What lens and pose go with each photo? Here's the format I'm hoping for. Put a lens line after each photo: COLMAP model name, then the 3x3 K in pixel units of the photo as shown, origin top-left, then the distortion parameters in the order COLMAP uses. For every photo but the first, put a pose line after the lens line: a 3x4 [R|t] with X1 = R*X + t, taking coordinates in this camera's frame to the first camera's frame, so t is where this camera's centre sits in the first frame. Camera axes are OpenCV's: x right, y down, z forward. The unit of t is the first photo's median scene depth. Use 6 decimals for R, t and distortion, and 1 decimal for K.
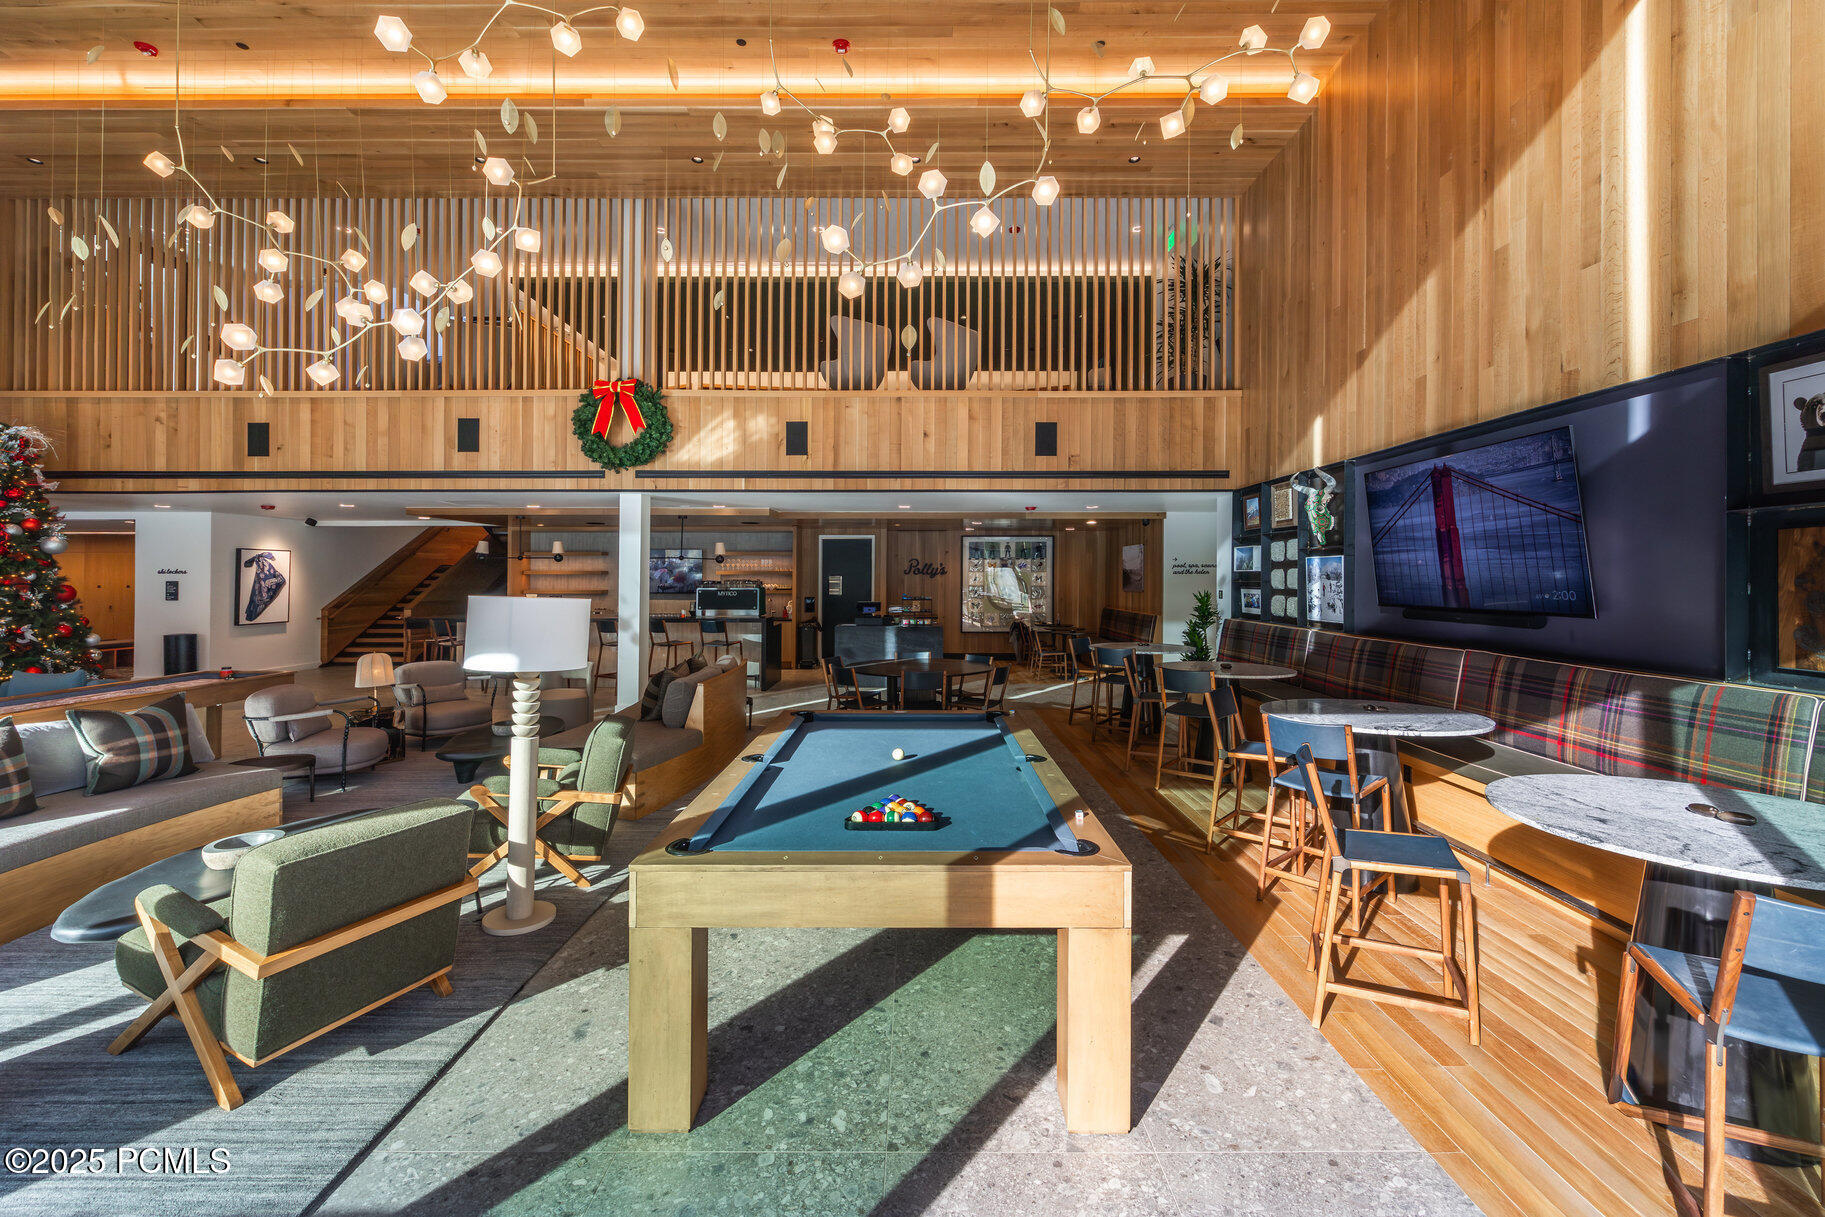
lens RADIAL K [[734.3, 0, 905.5], [0, 734.3, 568.6], [0, 0, 1]] dist [0.001984, -0.000155]
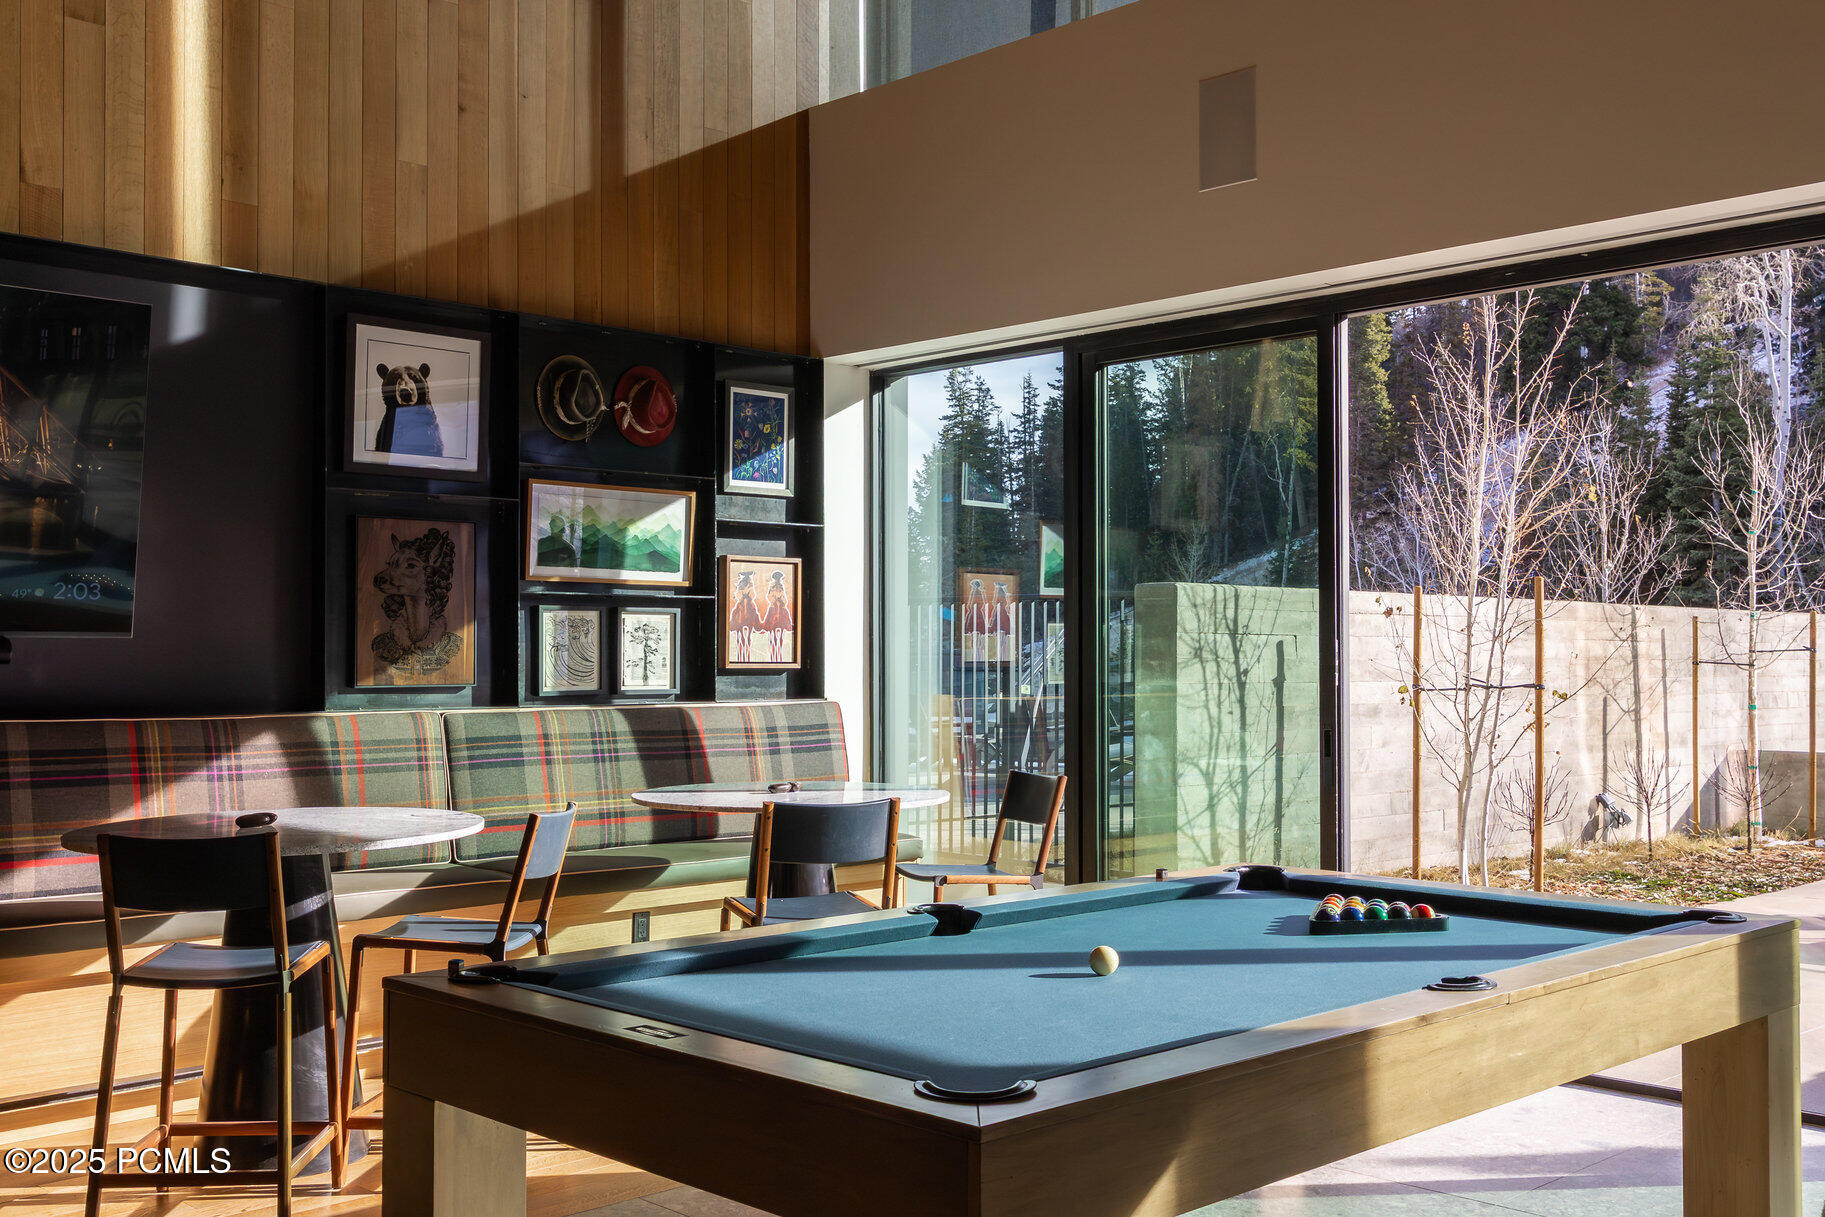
lens RADIAL K [[1861.3, 0, 912.8], [0, 1861.3, 619.9], [0, 0, 1]] dist [0.003593, 0.000000]
pose [[-0.716996, 0.004551, 0.697063, -0.541879], [-0.014691, 0.999658, -0.021637, 0.075459], [-0.696923, -0.025754, -0.716684, 1.607309]]
